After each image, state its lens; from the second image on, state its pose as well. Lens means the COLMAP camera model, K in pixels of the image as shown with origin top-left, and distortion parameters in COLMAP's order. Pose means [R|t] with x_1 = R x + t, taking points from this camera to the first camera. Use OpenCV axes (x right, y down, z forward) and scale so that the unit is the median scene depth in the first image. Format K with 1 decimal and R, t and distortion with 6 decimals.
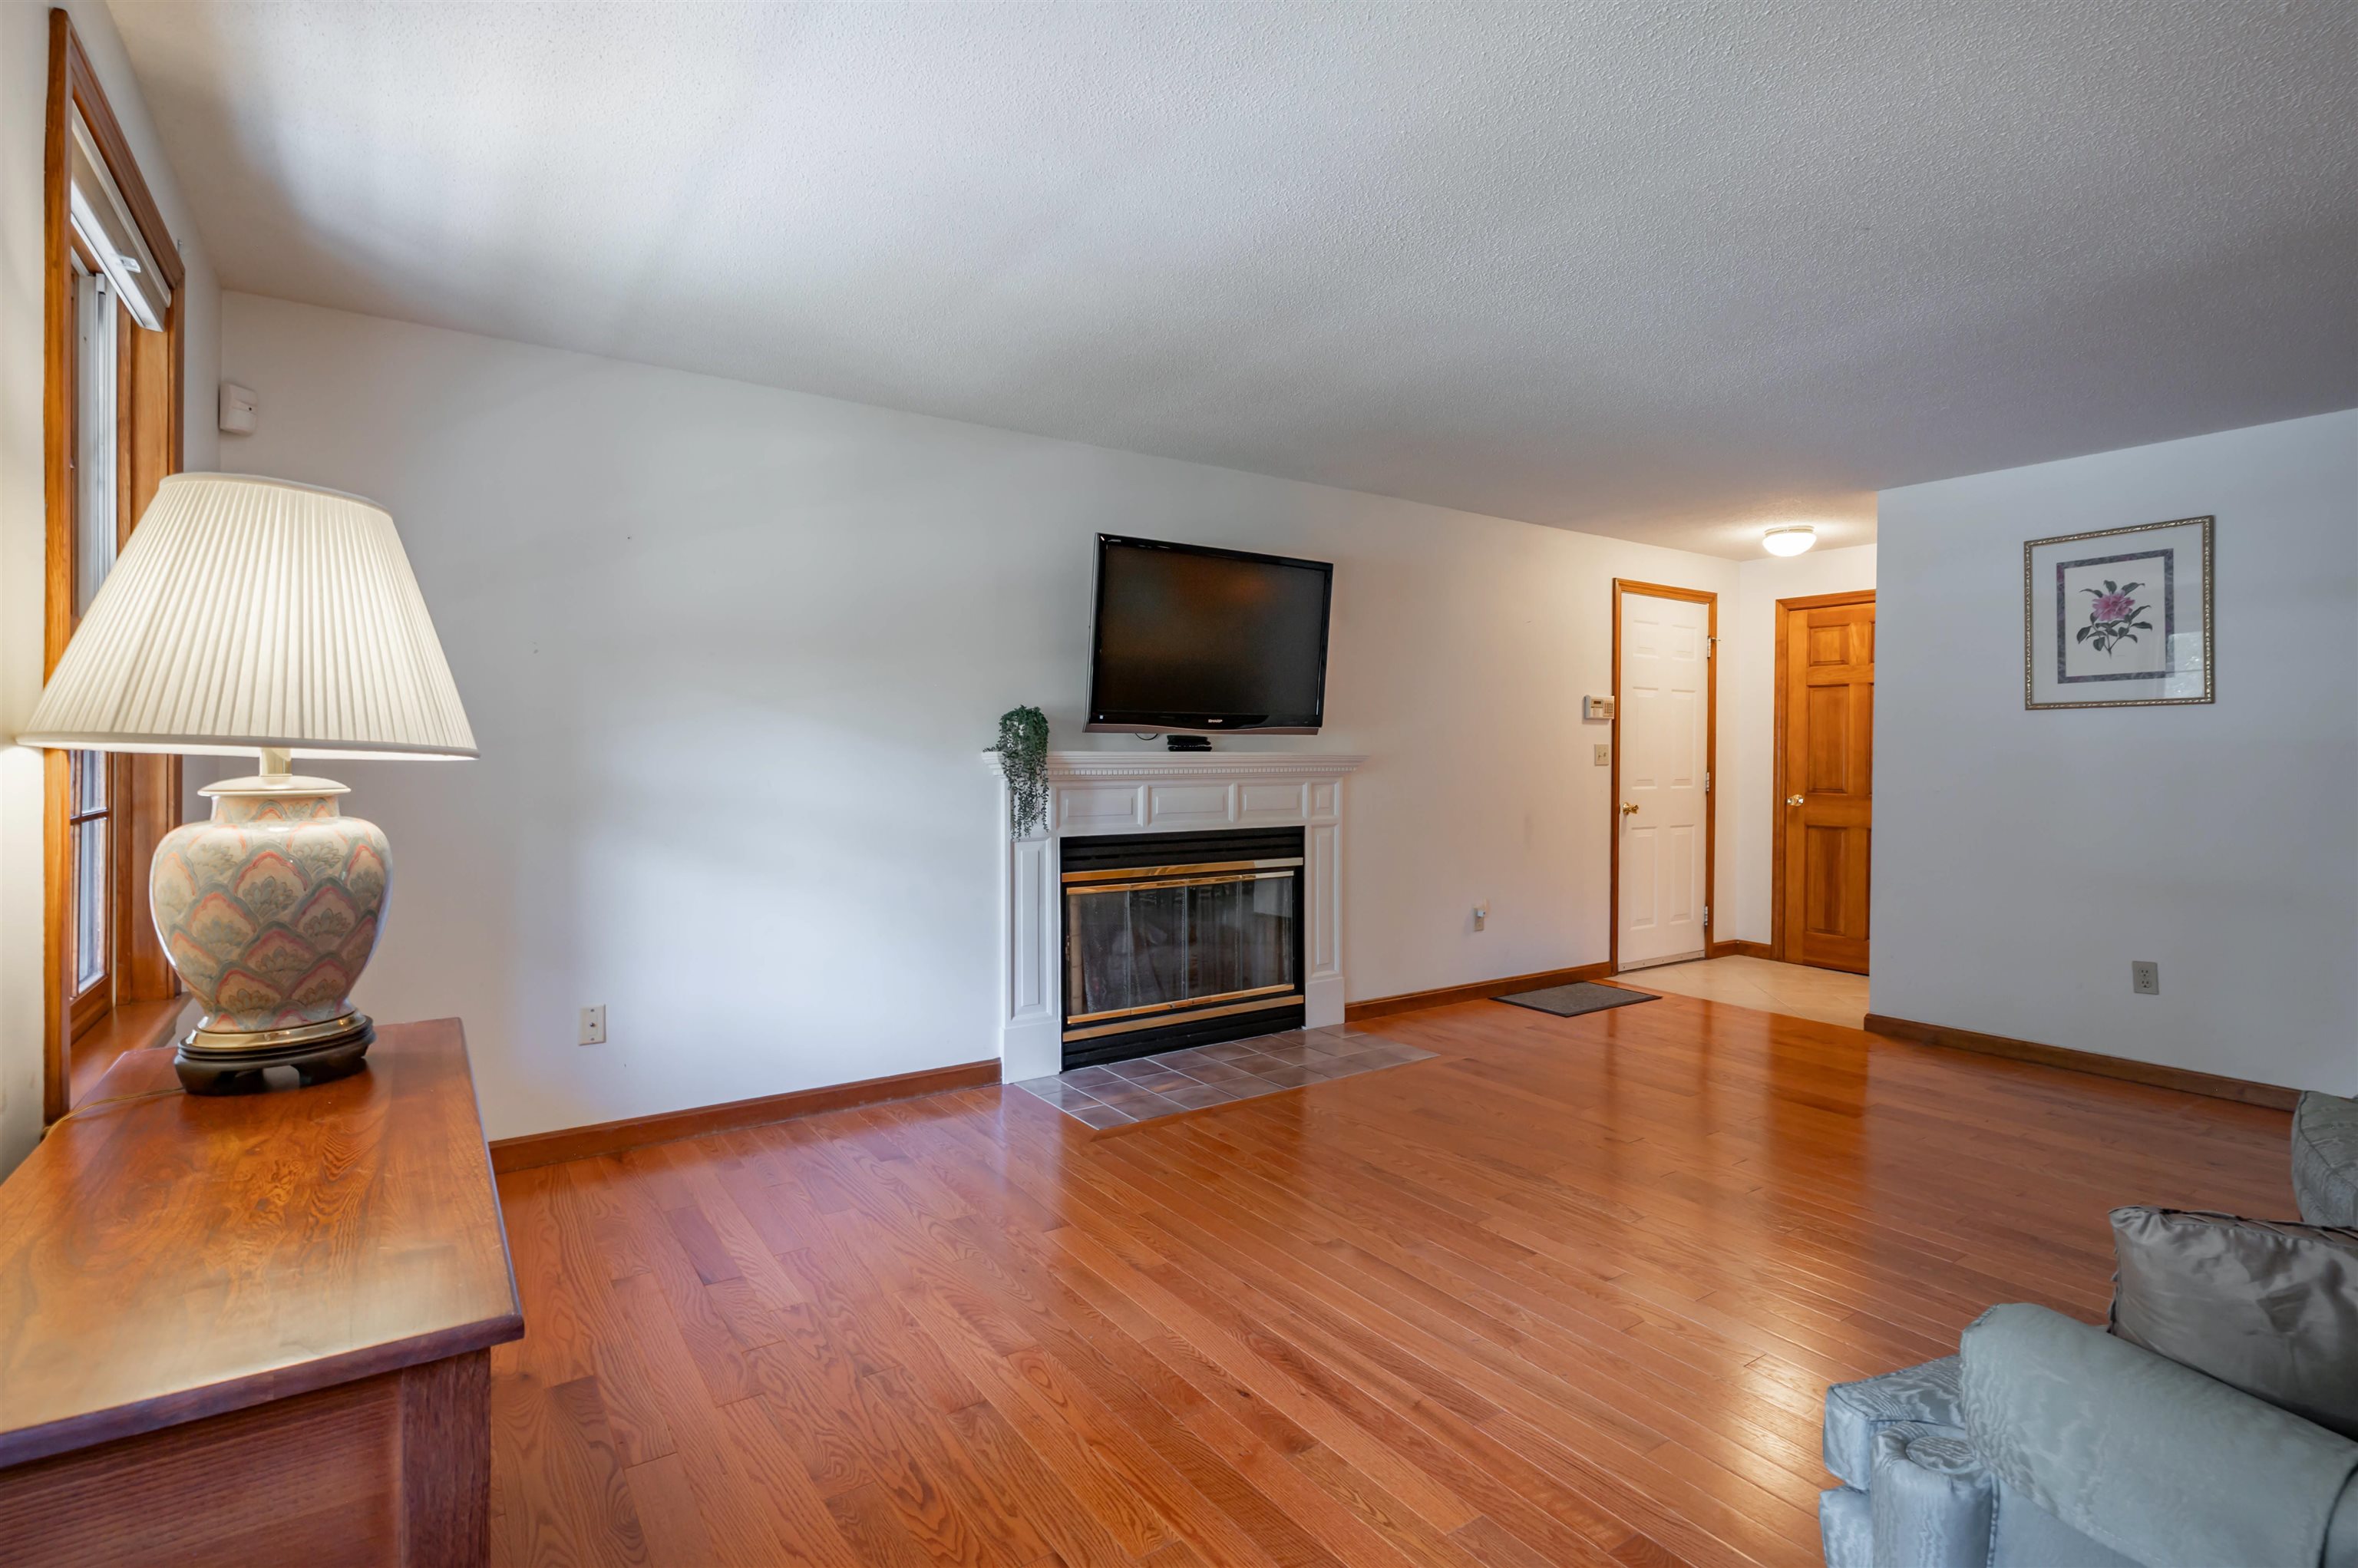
lens RADIAL K [[1154.6, 0, 1184.7], [0, 1154.6, 759.5], [0, 0, 1]] dist [-0.006047, 0.004561]
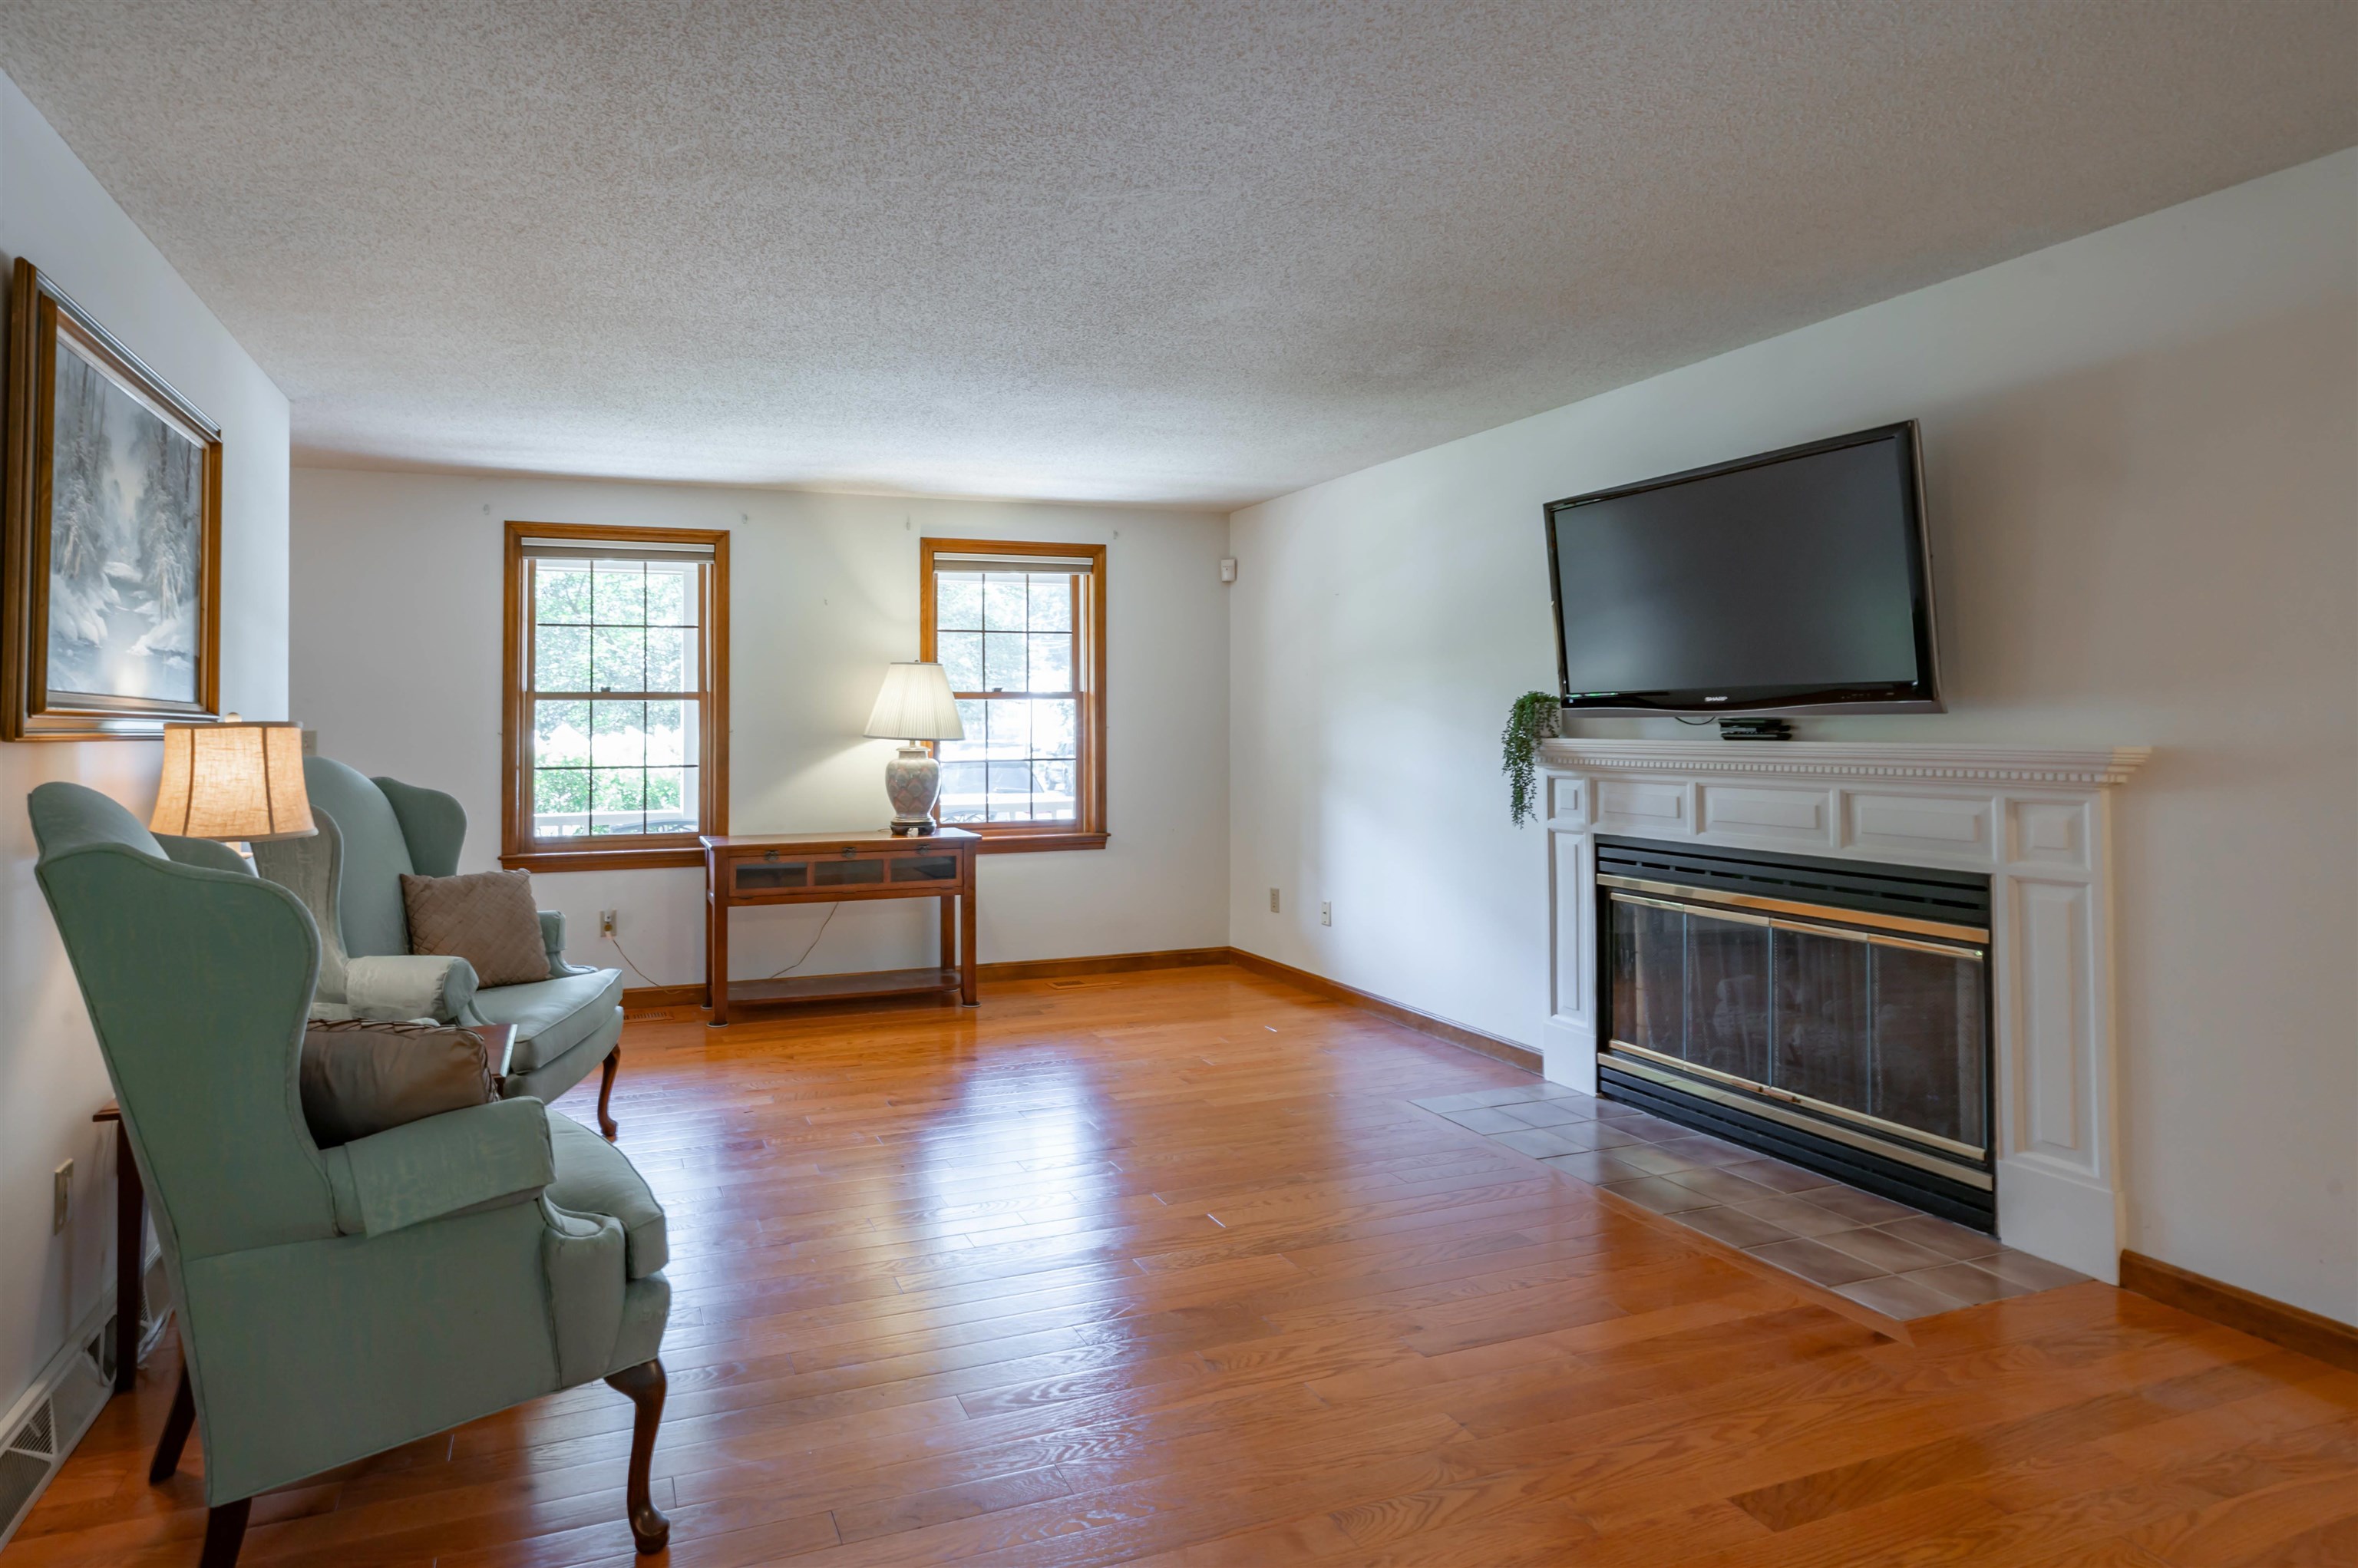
lens RADIAL K [[1215.0, 0, 969.2], [0, 1215.0, 690.1], [0, 0, 1]] dist [0.003766, 0.001695]
pose [[-0.279196, -0.028679, -0.959806, 0.953327], [-0.002077, 0.999570, -0.029263, -0.016455], [0.960232, -0.006177, -0.279135, 0.802872]]
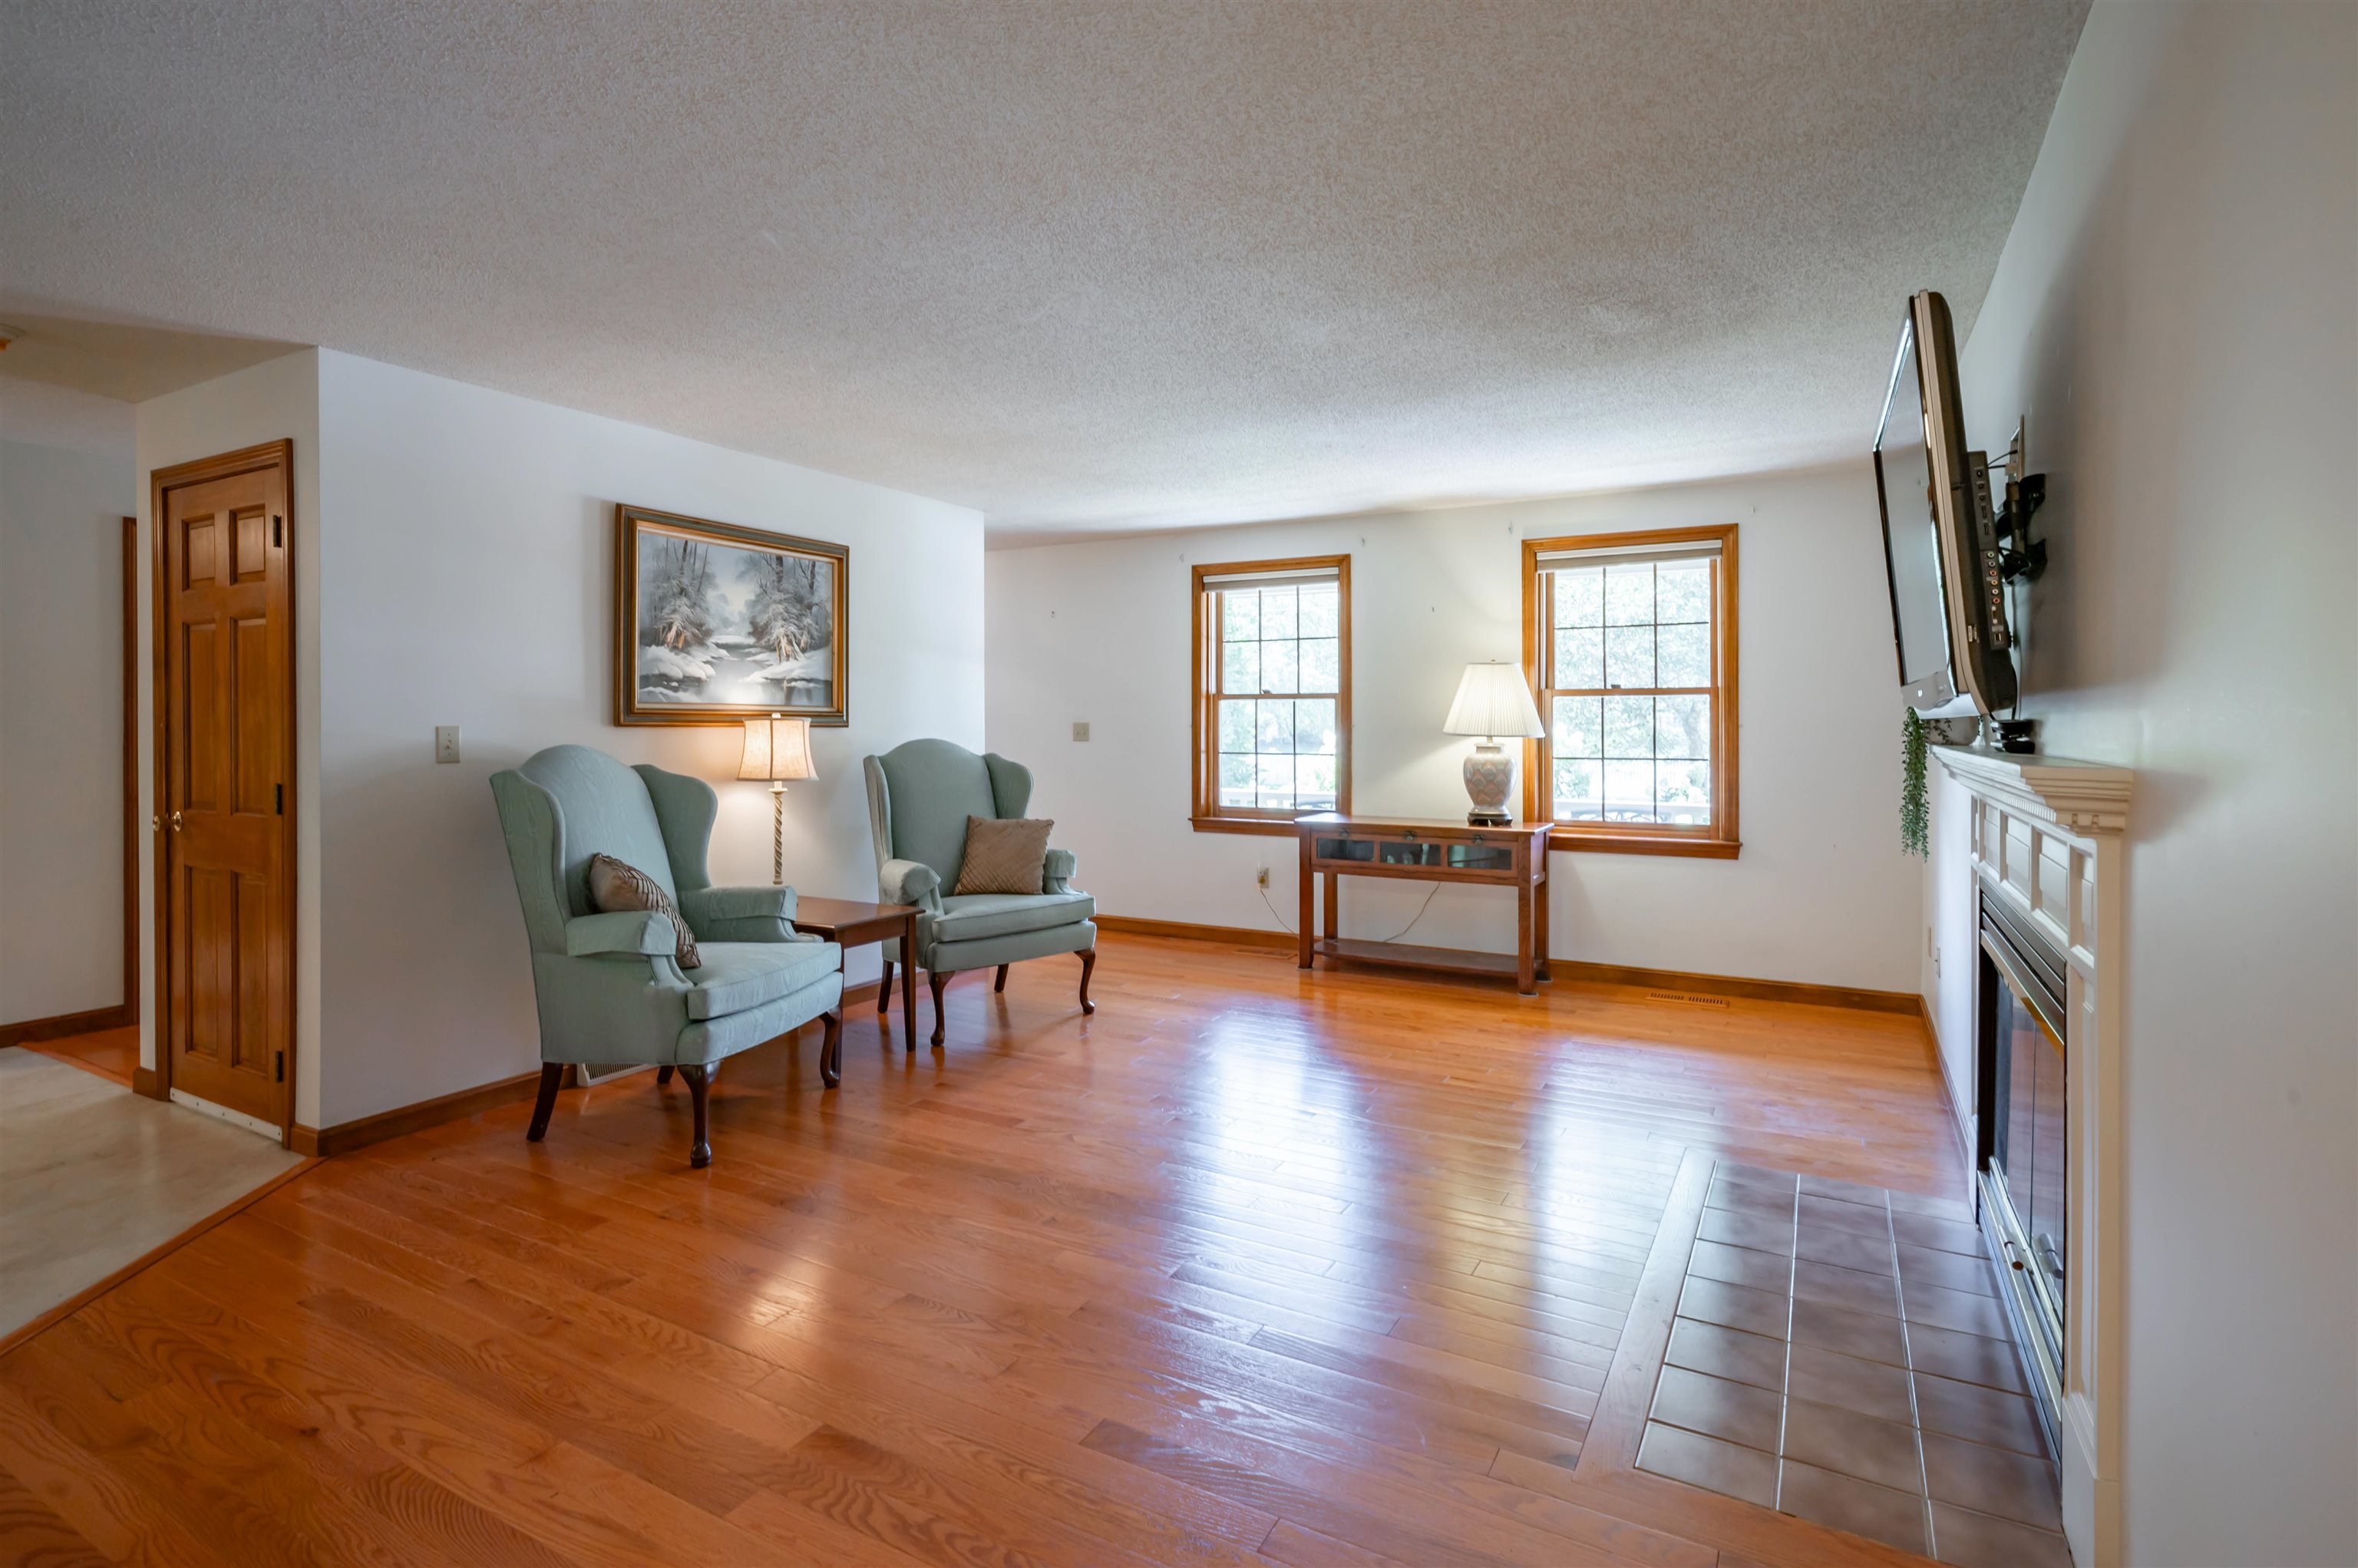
lens RADIAL K [[1154.6, 0, 1178.1], [0, 1154.6, 725.8], [0, 0, 1]] dist [-0.006047, 0.004561]
pose [[-0.894471, -0.001393, -0.447124, 0.613462], [-0.007075, 0.999914, 0.011039, -0.025078], [0.447071, 0.013037, -0.894404, 1.395088]]
